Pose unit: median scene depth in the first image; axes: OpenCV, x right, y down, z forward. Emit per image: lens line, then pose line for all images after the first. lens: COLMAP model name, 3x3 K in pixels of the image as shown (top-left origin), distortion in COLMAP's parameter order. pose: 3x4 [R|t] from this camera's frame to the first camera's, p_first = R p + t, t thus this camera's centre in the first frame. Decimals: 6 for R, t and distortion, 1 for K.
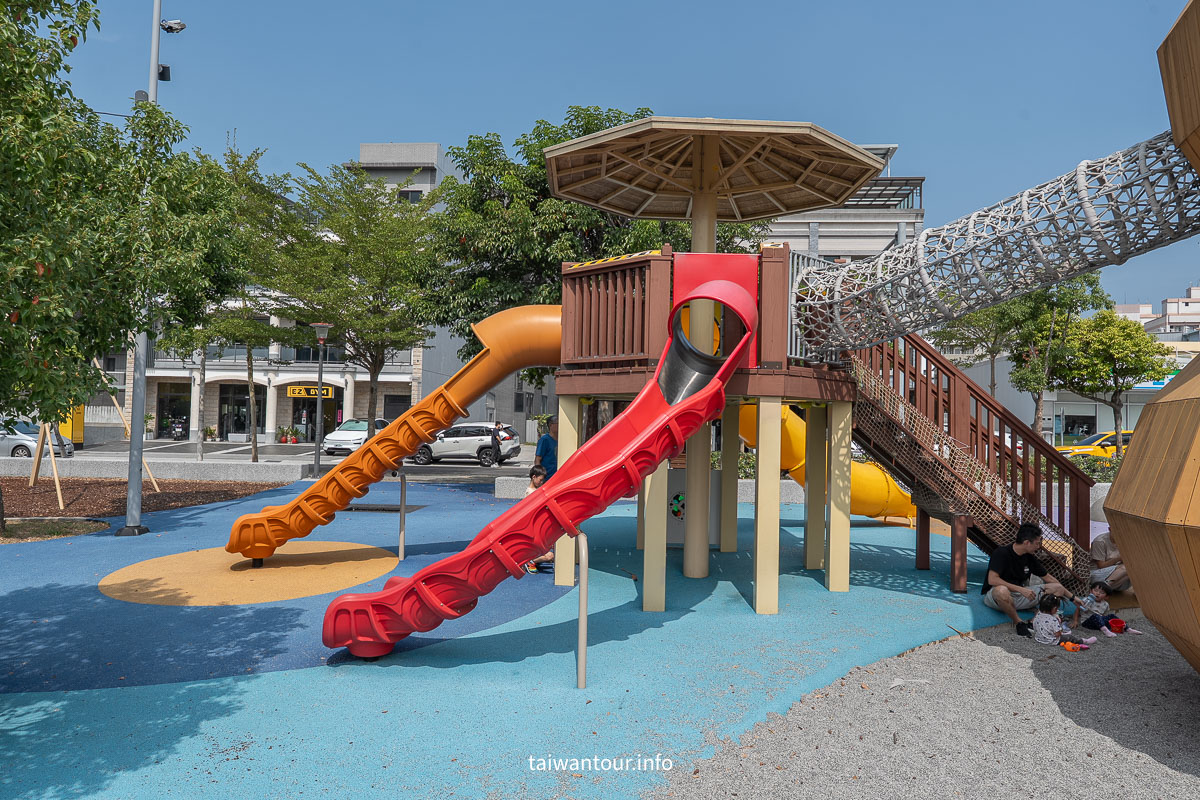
lens RADIAL K [[920.6, 0, 600.0], [0, 920.6, 400.0], [0, 0, 1]] dist [-0.003594, -0.002066]
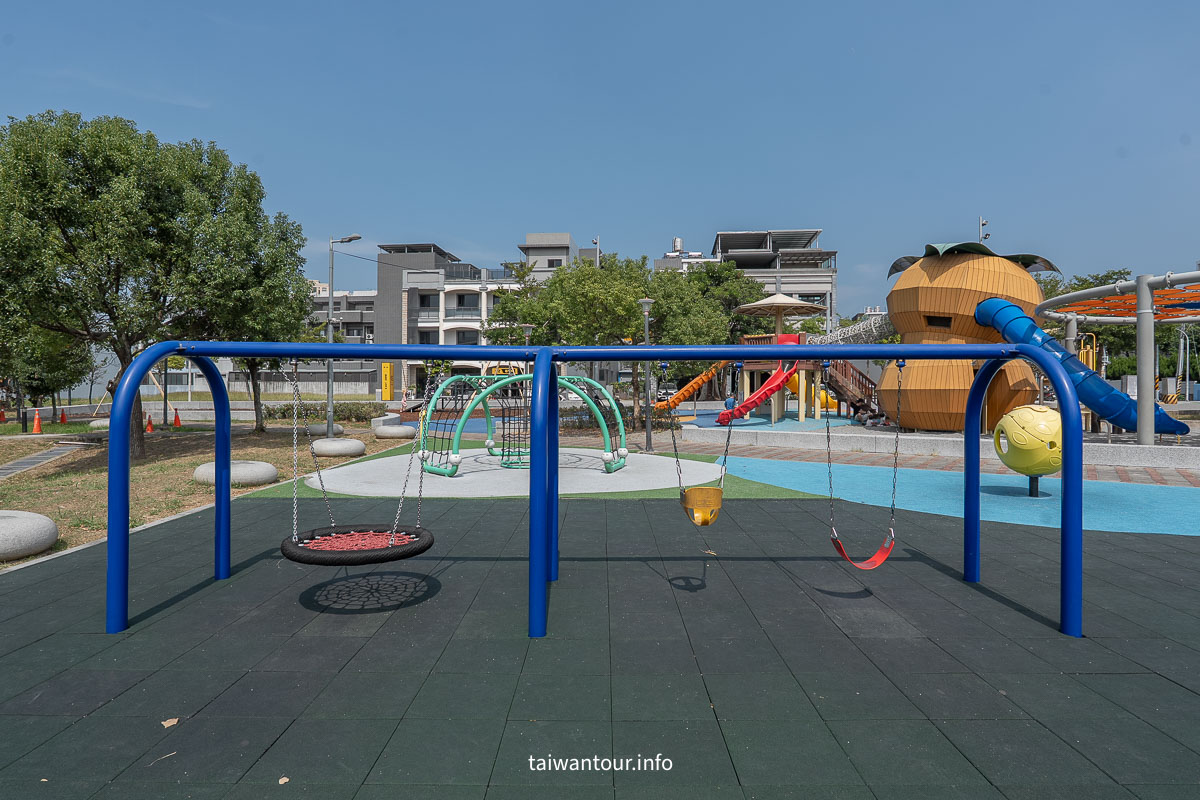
lens RADIAL K [[656.5, 0, 600.0], [0, 656.5, 400.0], [0, 0, 1]] dist [0.000032, 0.000014]
pose [[0.999745, -0.021310, -0.007440, -0.547164], [0.021598, 0.998920, 0.041144, -0.005429], [0.006555, -0.041294, 0.999126, -1.522343]]
